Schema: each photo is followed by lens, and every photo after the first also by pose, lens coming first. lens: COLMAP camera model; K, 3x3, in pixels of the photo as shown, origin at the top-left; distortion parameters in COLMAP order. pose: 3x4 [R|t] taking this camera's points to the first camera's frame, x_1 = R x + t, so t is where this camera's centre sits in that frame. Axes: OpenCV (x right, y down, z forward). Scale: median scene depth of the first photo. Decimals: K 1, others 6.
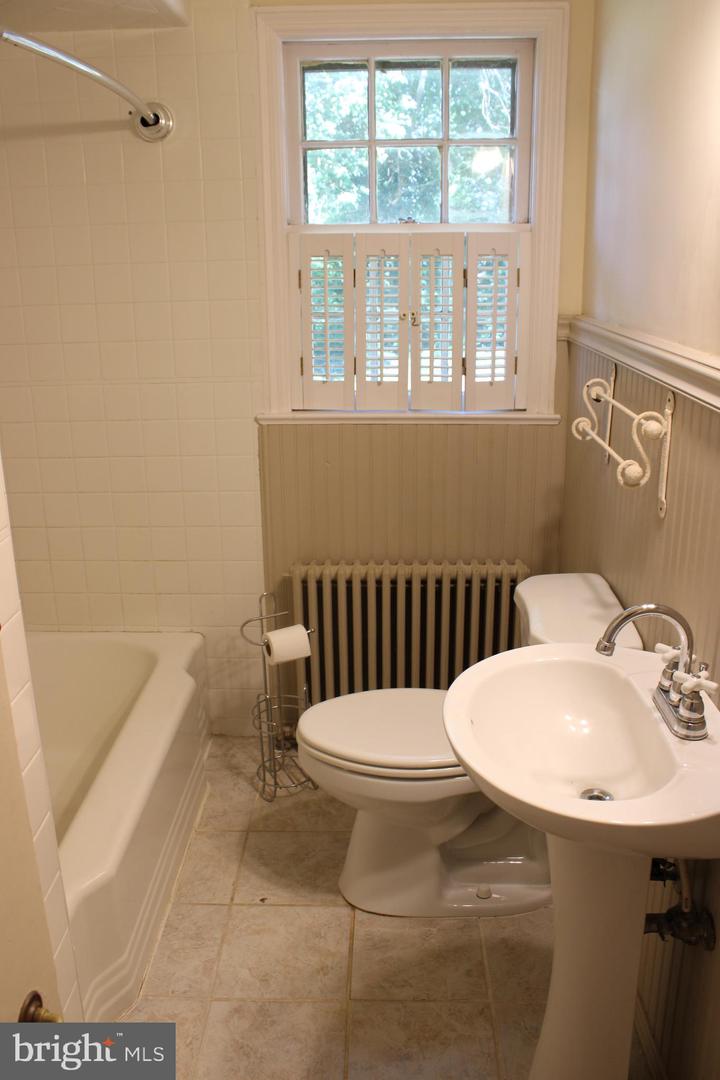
lens RADIAL K [[909.6, 0, 367.0], [0, 909.6, 546.2], [0, 0, 1]] dist [-0.163179, 0.148271]
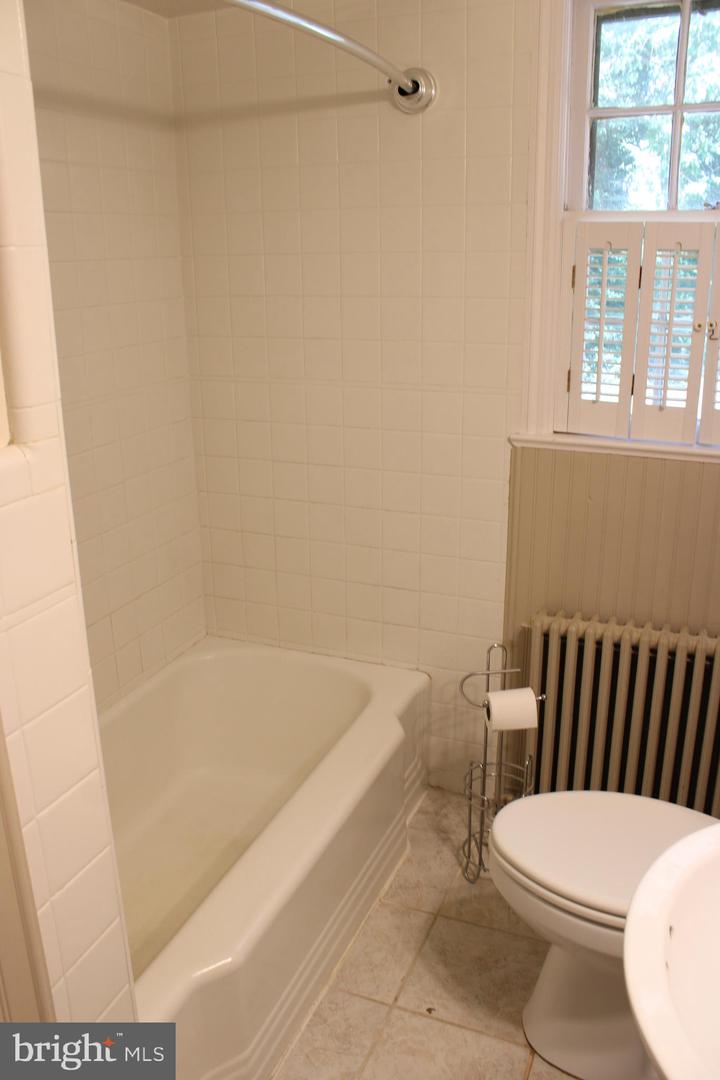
lens RADIAL K [[909.6, 0, 360.6], [0, 909.6, 541.0], [0, 0, 1]] dist [-0.163179, 0.148271]
pose [[0.931822, 0.111298, -0.345429, 0.052362], [-0.110300, 0.993641, 0.022611, -0.050227], [0.345749, 0.017031, 0.938172, 0.158609]]
